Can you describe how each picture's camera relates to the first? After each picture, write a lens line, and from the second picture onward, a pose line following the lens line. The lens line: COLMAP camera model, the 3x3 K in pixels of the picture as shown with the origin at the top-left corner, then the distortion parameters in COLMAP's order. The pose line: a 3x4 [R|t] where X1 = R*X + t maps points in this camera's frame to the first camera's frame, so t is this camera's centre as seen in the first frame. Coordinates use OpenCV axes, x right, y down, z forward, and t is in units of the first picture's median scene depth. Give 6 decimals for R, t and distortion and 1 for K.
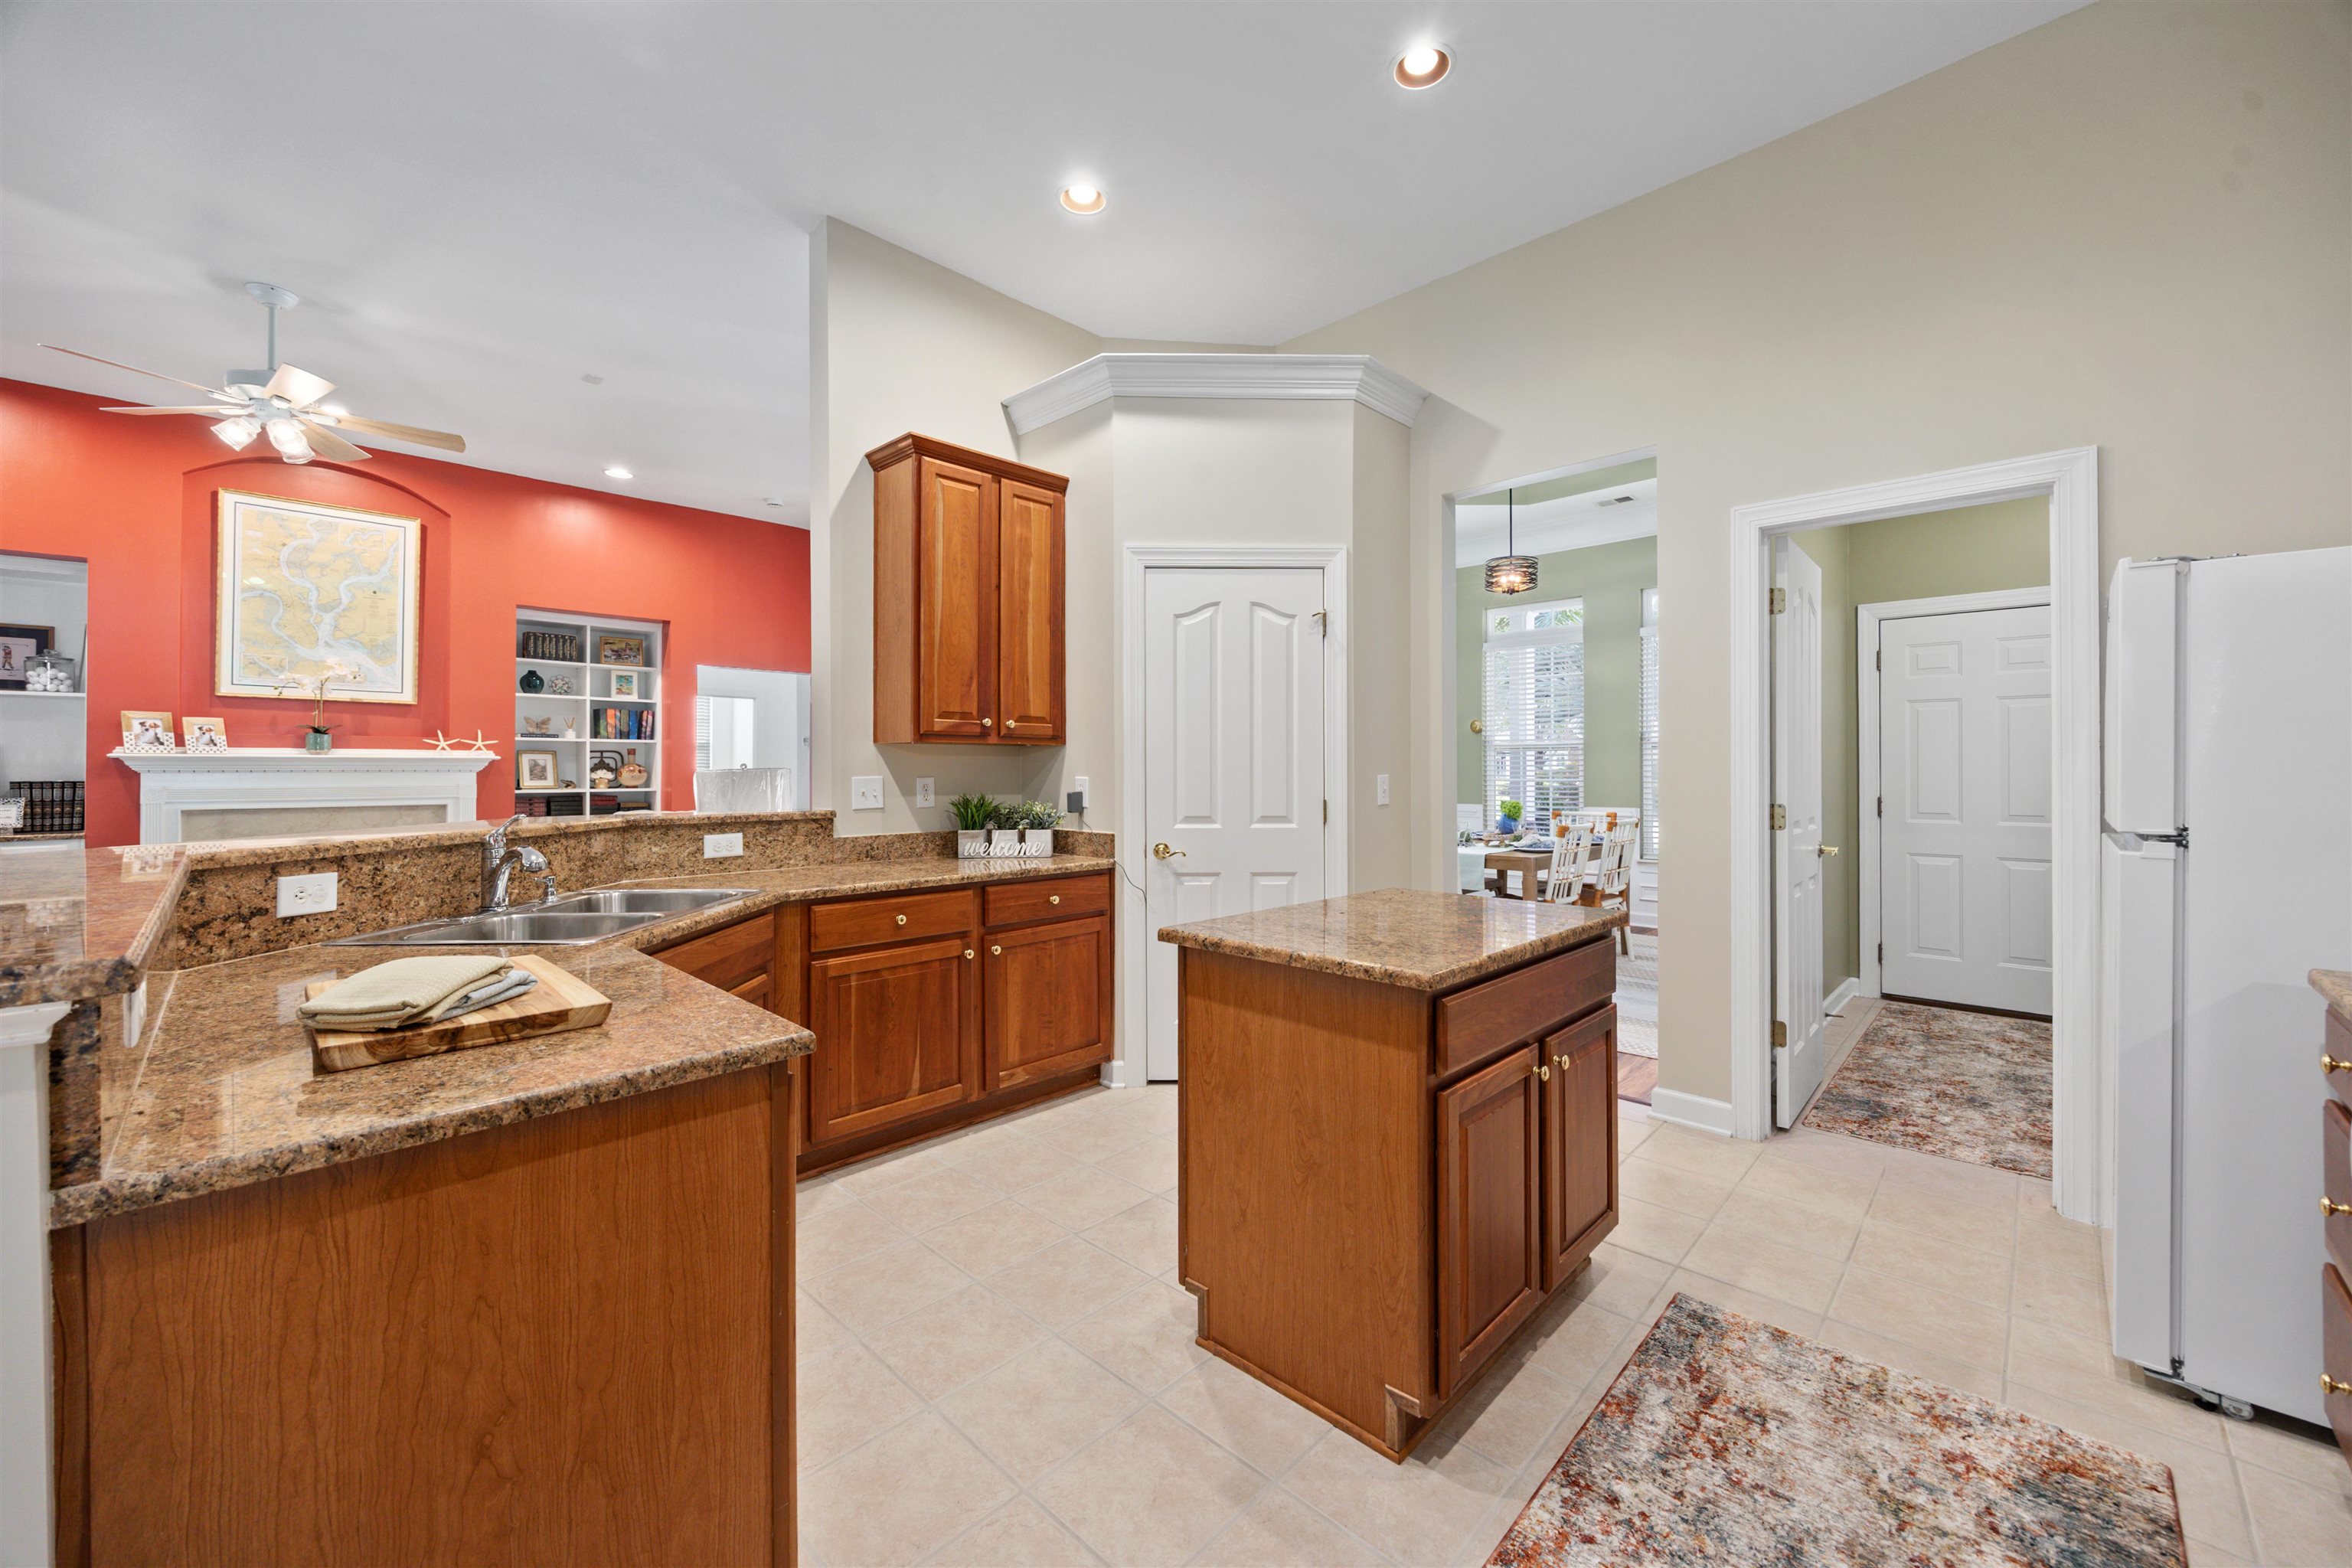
lens RADIAL K [[907.8, 0, 1198.4], [0, 907.8, 762.6], [0, 0, 1]] dist [-0.001414, -0.000067]
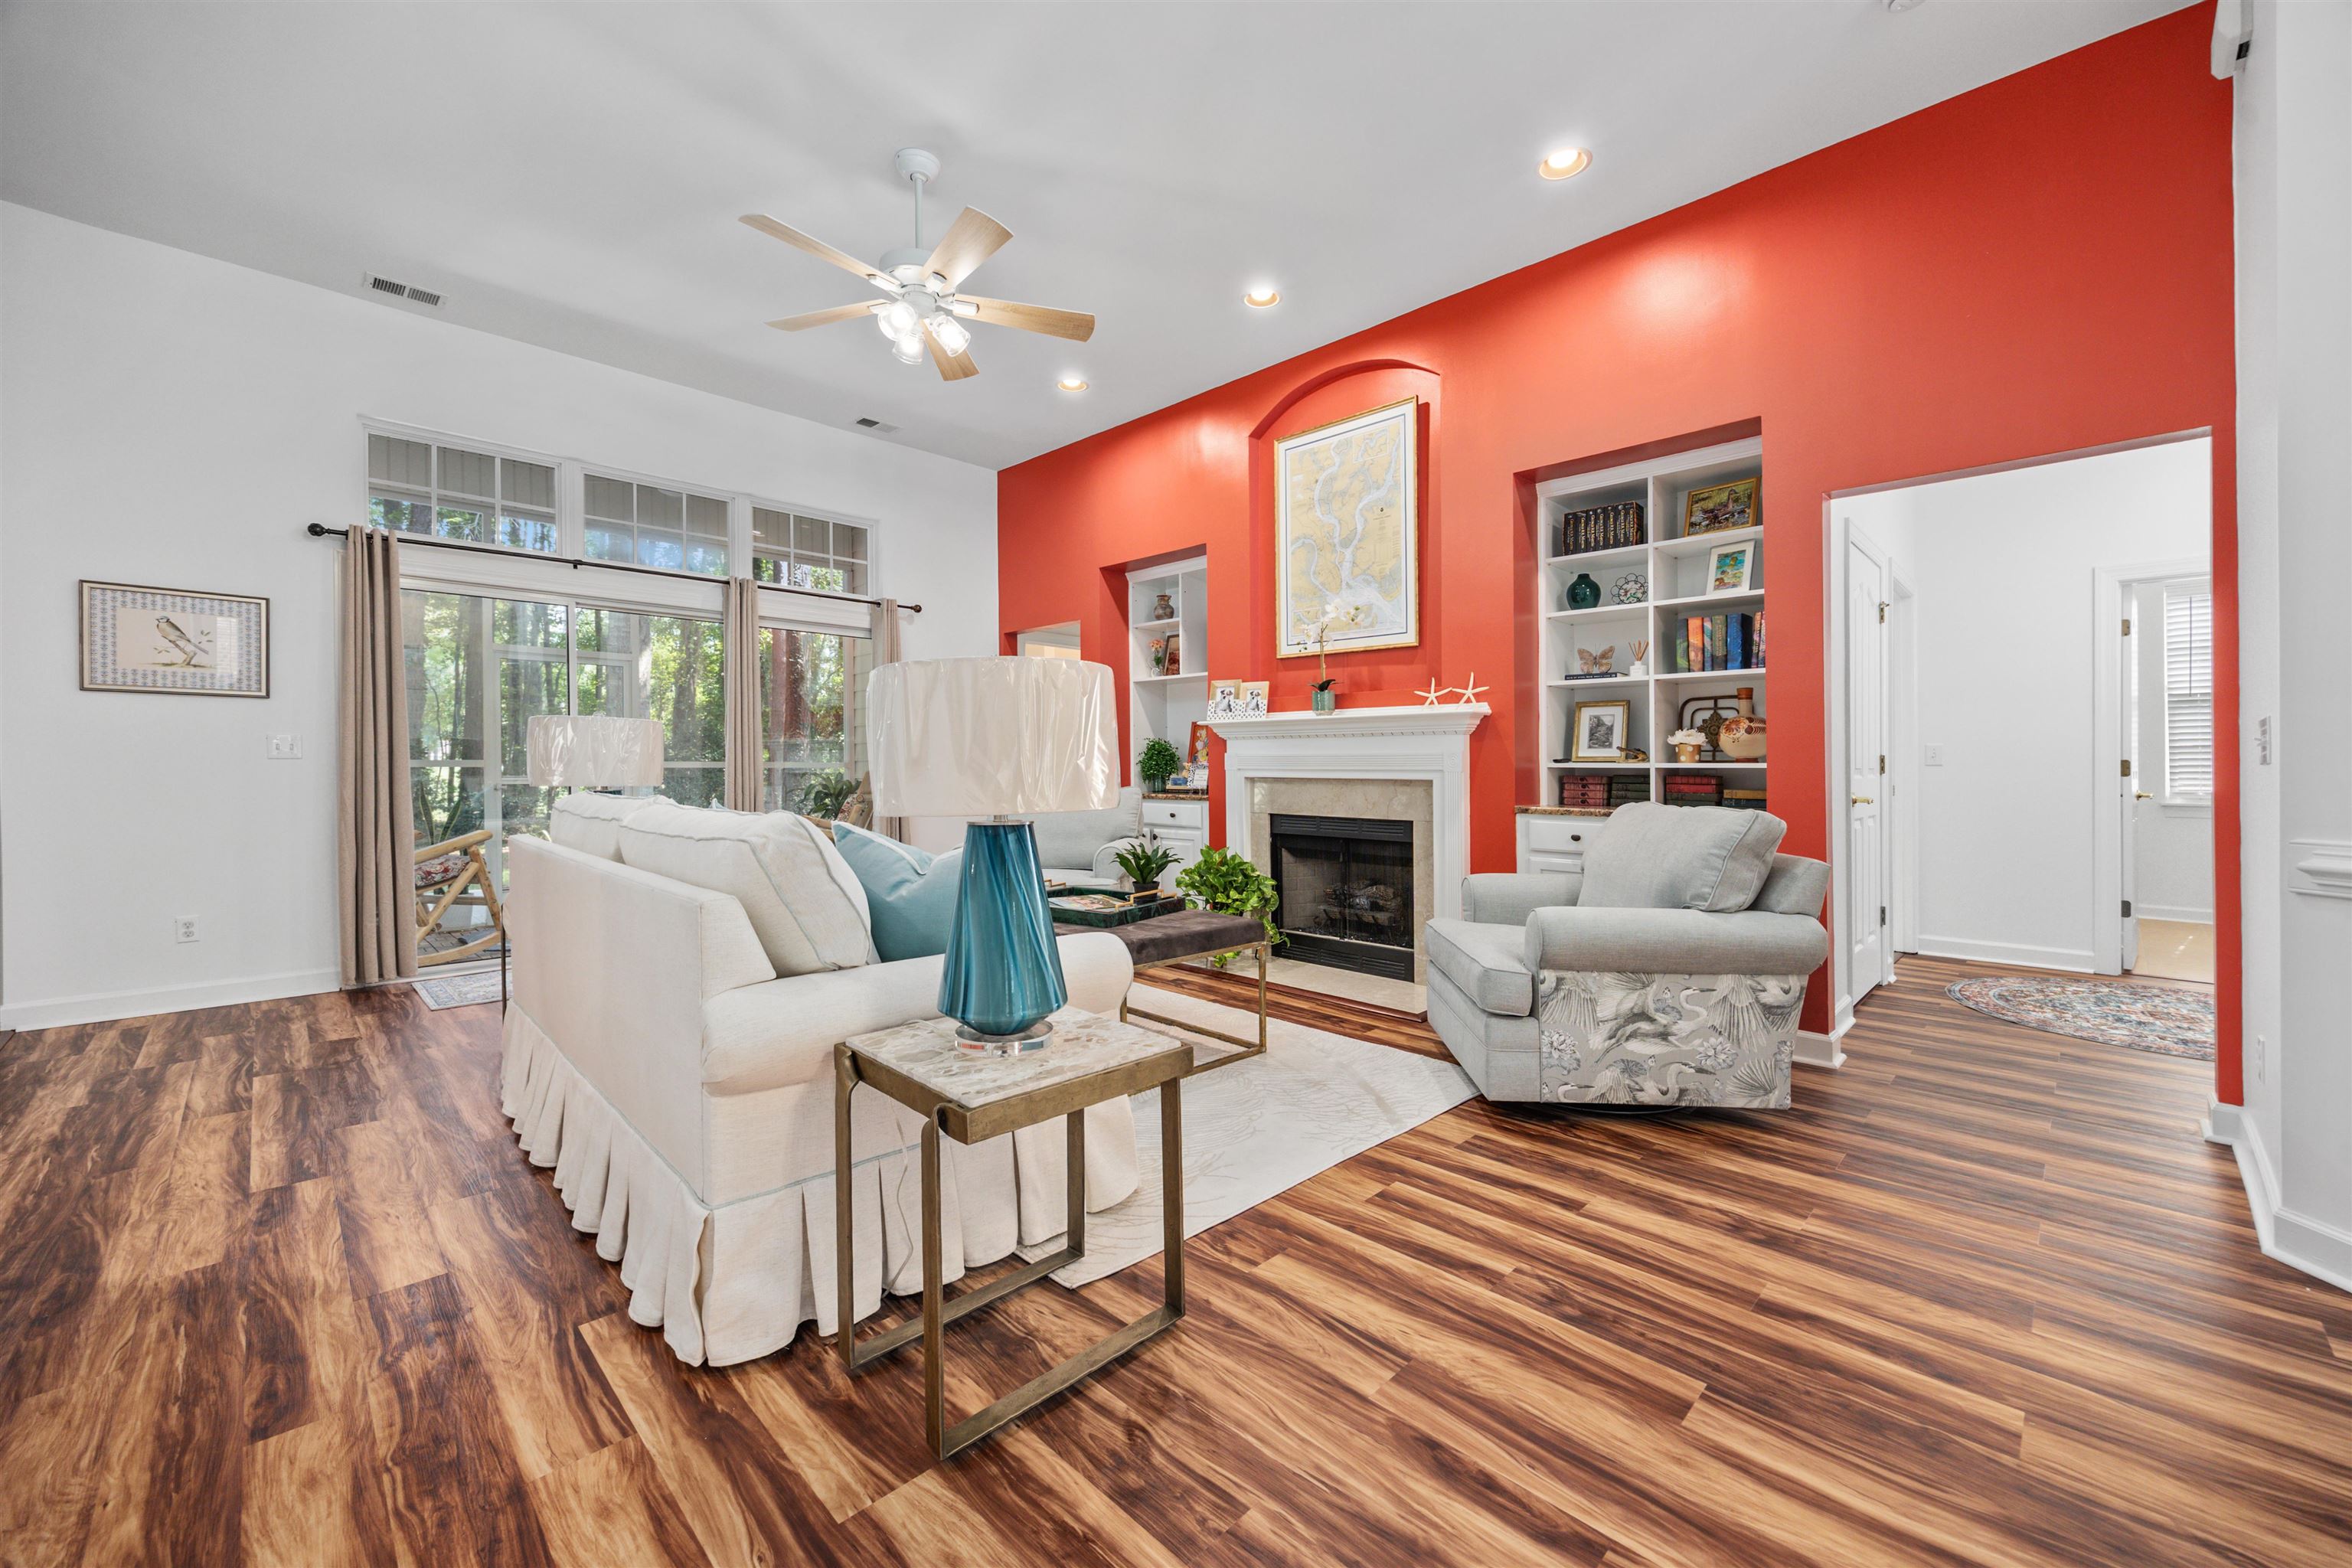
lens RADIAL K [[936.0, 0, 1218.4], [0, 936.0, 770.3], [0, 0, 1]] dist [0.019855, -0.005856]
pose [[-0.019317, 0.002621, -0.999810, -0.137165], [0.003015, 0.999992, 0.002563, 0.061642], [0.999809, -0.002965, -0.019325, 1.418328]]
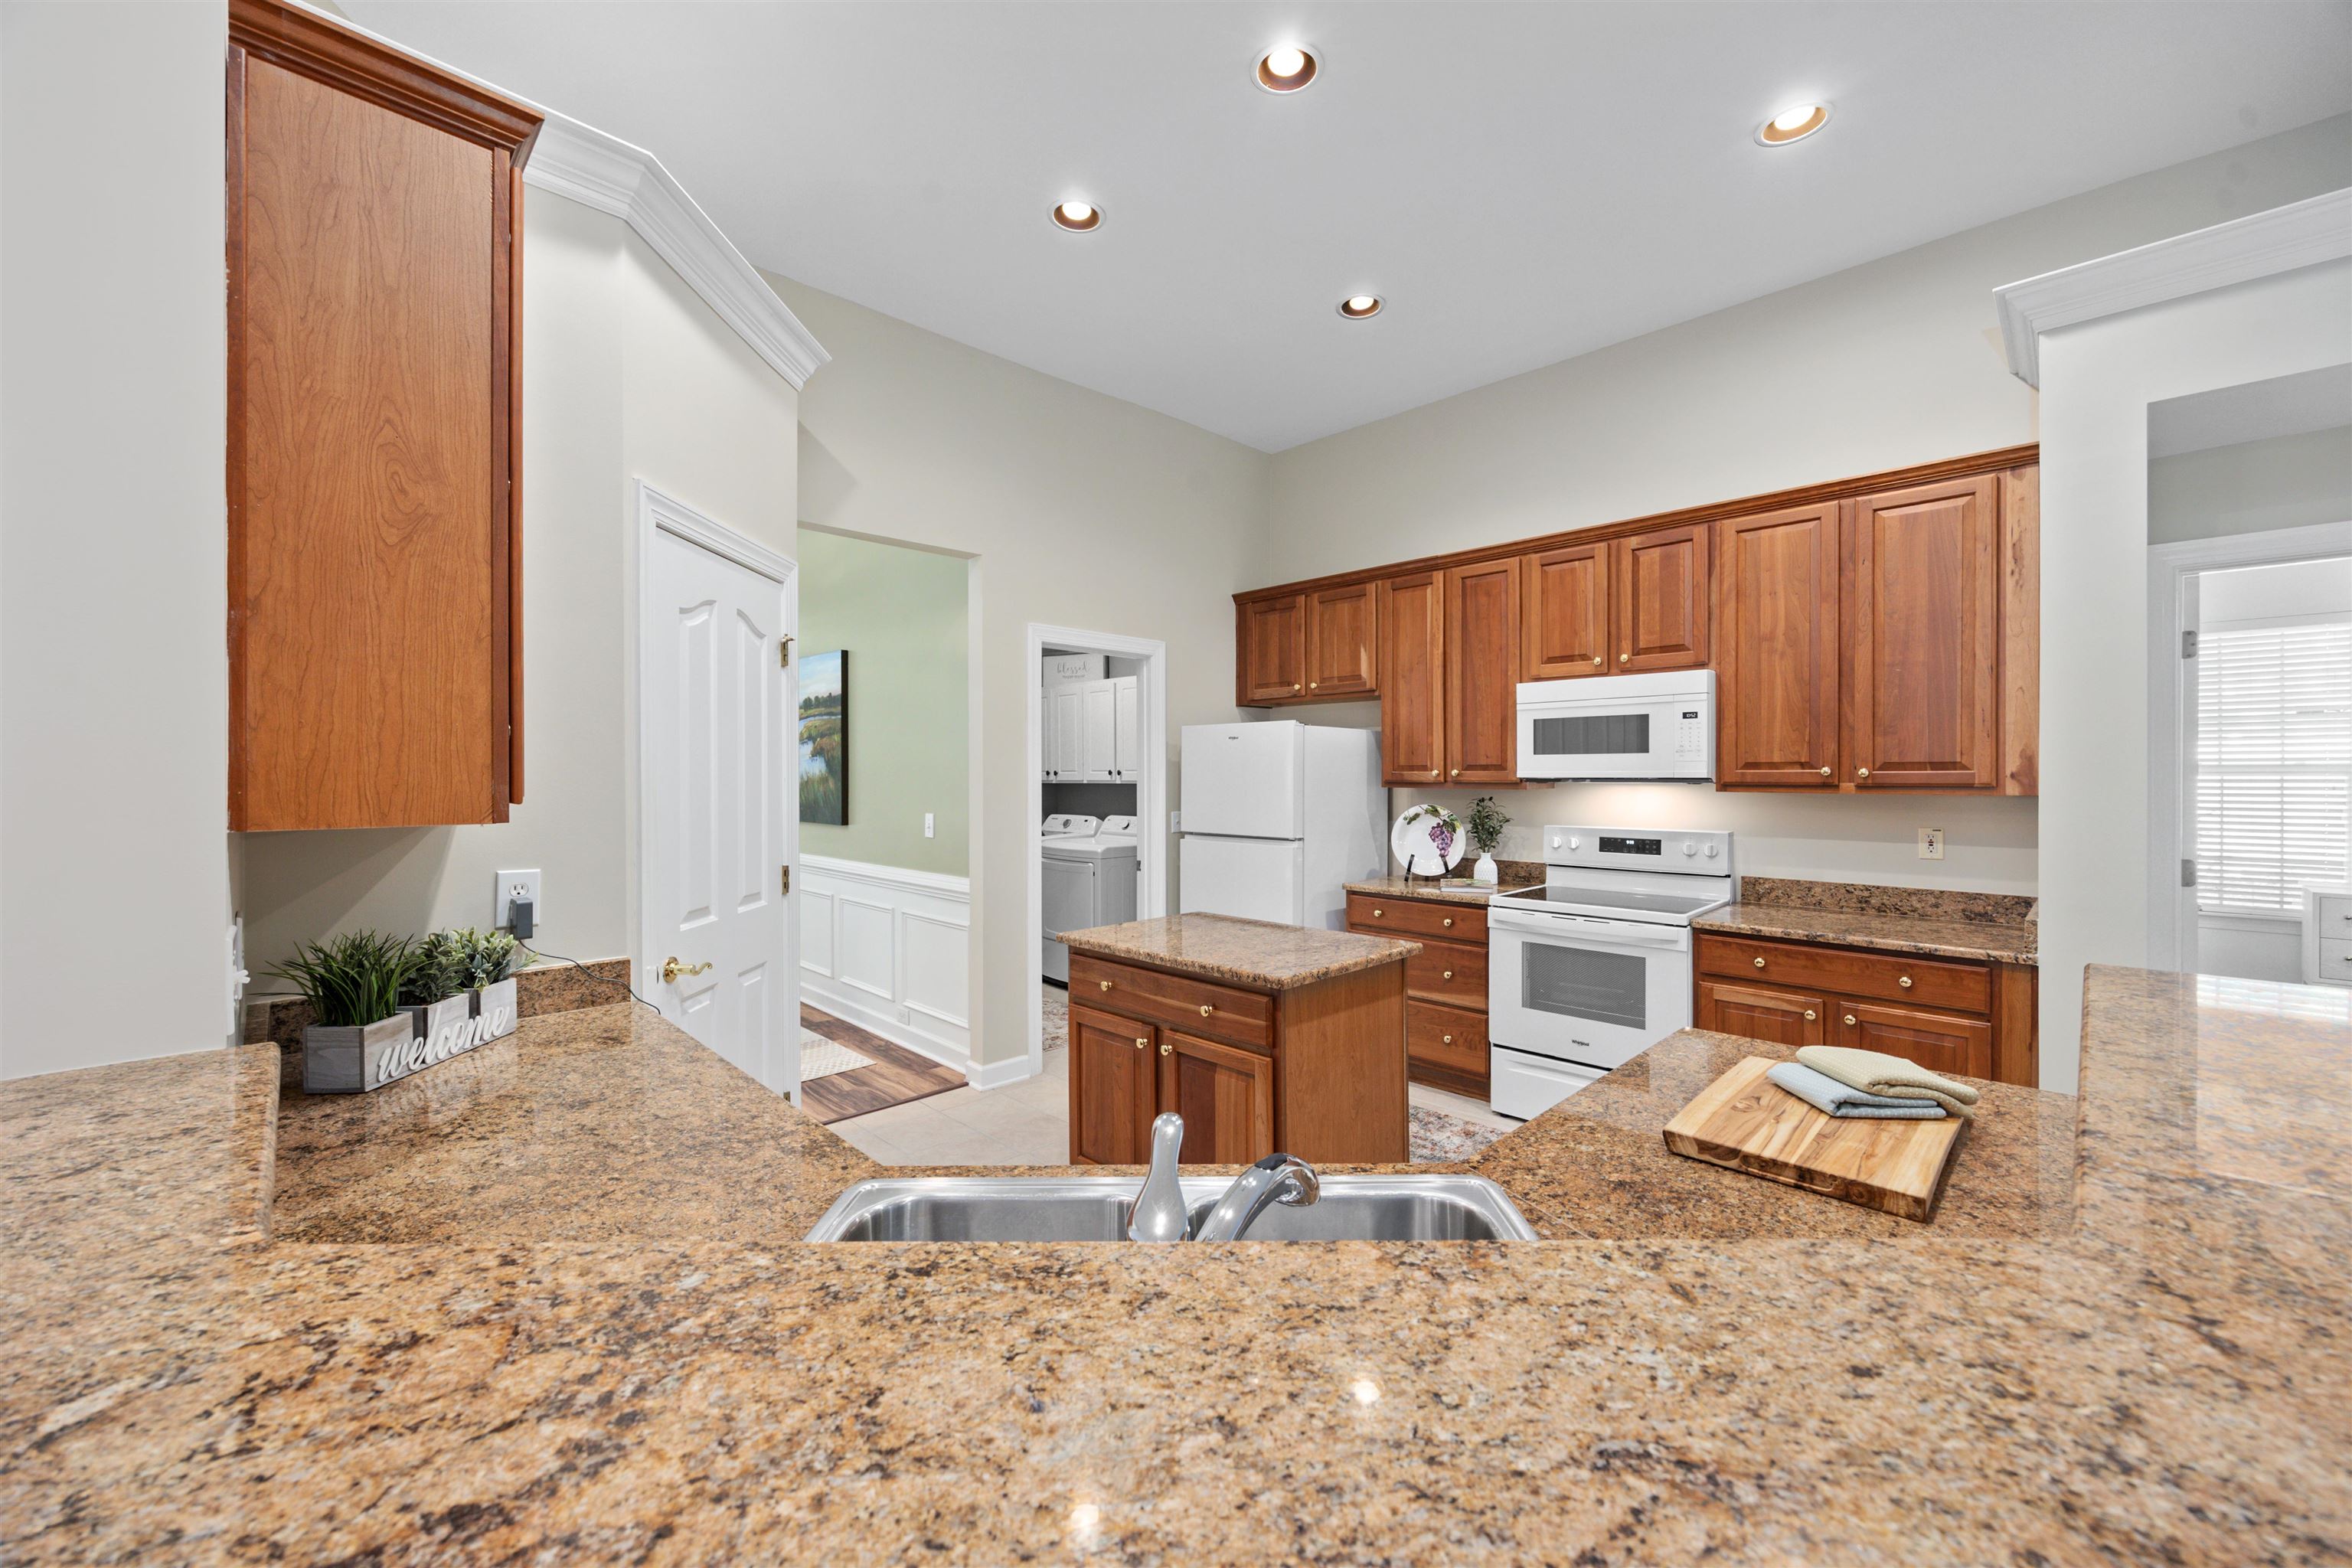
lens RADIAL K [[907.0, 0, 1191.1], [0, 907.0, 778.5], [0, 0, 1]] dist [0.000116, 0.000213]
pose [[0.031523, -0.003921, 0.999495, -0.682002], [-0.004308, 0.999982, 0.004058, -0.043927], [-0.999494, -0.004434, 0.031505, 0.615284]]
